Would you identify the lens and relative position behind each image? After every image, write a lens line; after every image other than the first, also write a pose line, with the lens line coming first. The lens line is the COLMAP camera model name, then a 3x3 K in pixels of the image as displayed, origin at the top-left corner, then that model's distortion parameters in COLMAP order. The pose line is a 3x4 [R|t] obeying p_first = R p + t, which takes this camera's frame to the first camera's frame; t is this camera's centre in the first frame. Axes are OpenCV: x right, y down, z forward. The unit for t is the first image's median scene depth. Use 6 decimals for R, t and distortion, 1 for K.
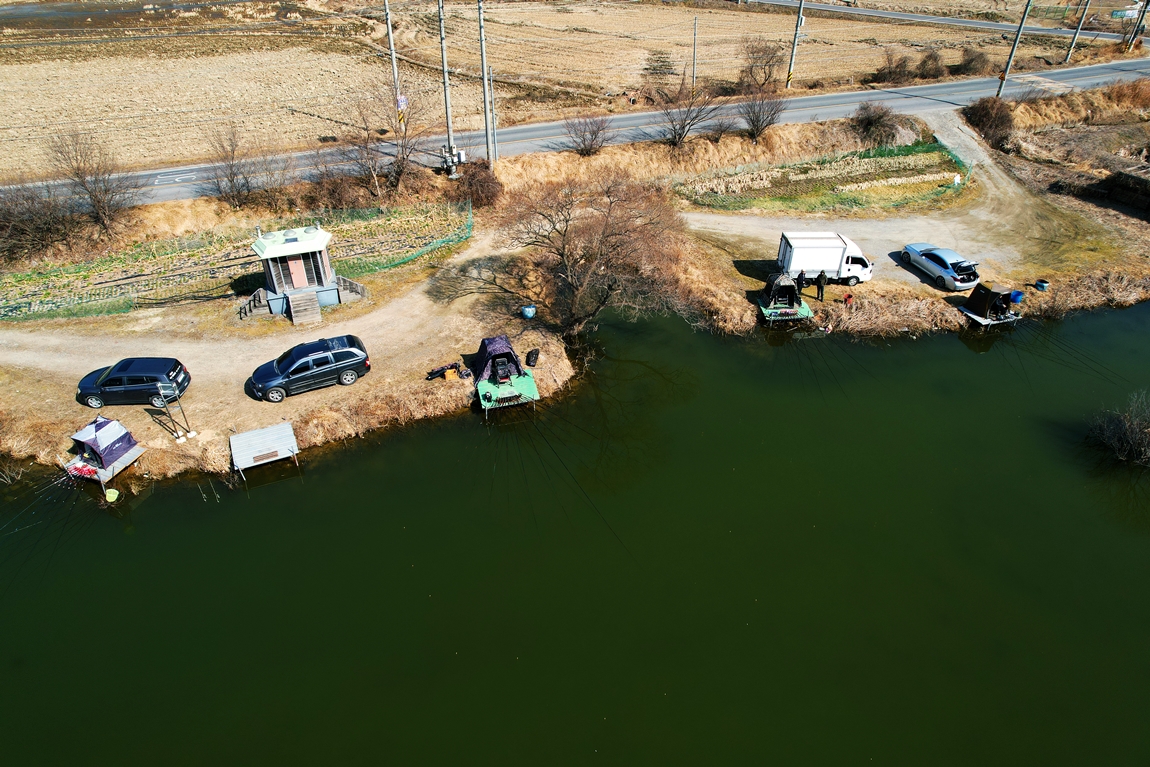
lens RADIAL K [[731.1, 0, 575.0], [0, 731.1, 383.5], [0, 0, 1]] dist [-0.087344, 0.080303]
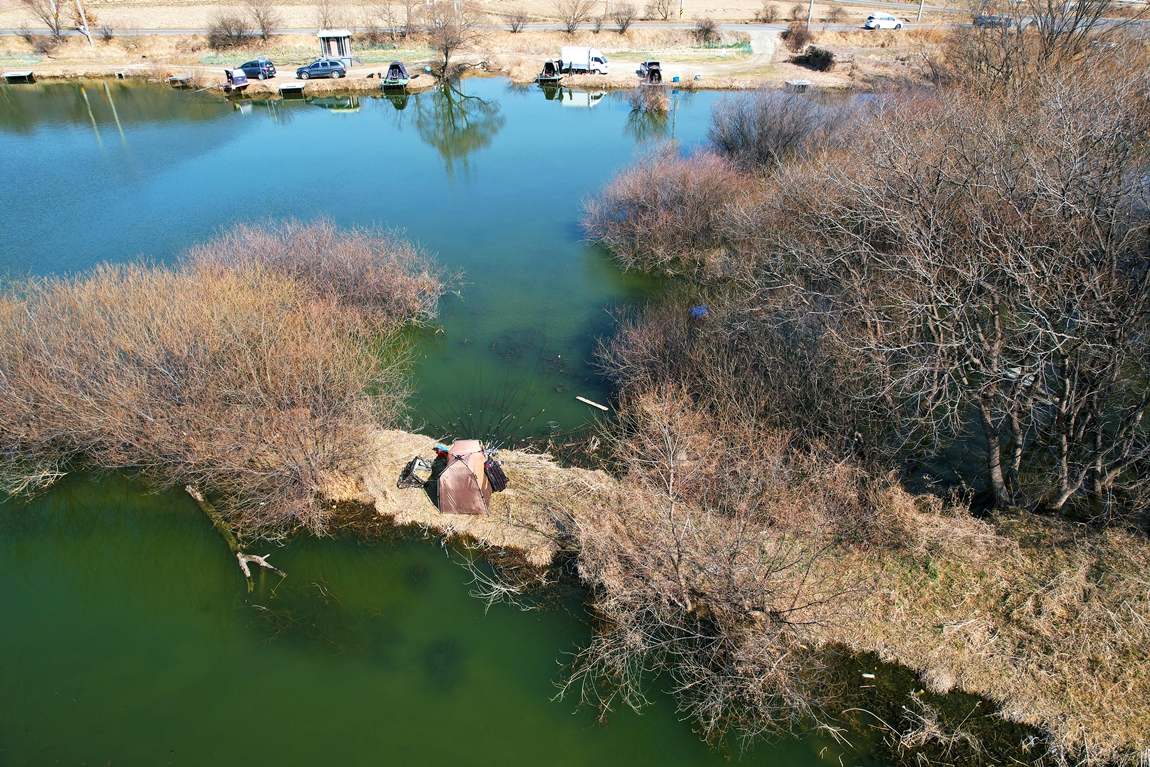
lens RADIAL K [[731.1, 0, 575.0], [0, 731.1, 383.5], [0, 0, 1]] dist [-0.087344, 0.080303]
pose [[0.964902, 0.136073, -0.224605, 0.965088], [-0.150231, 0.987528, -0.047113, 0.857495], [0.215393, 0.079202, 0.973310, -0.896810]]
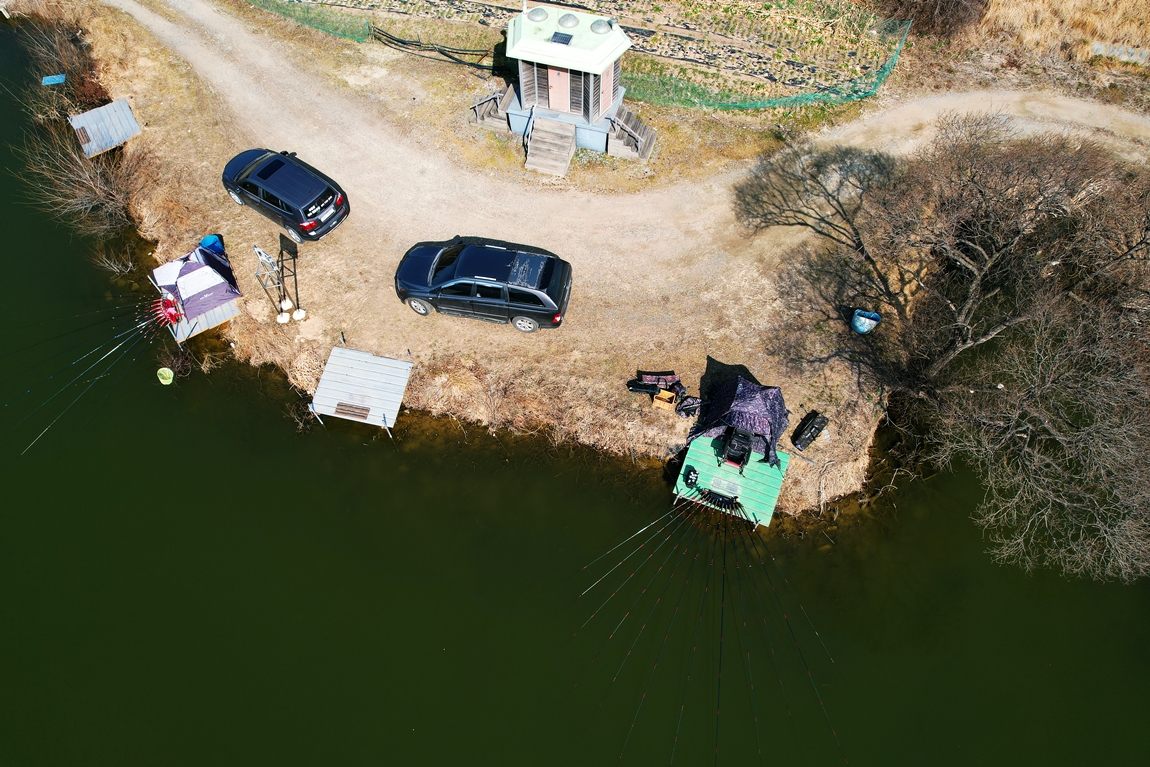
lens RADIAL K [[745.9, 0, 575.0], [0, 745.9, 383.5], [0, 0, 1]] dist [-0.027720, 0.003377]
pose [[0.800551, 0.514091, -0.307943, -0.041013], [-0.346229, 0.816208, 0.462526, -0.250506], [0.489126, -0.263657, 0.831409, 0.403926]]
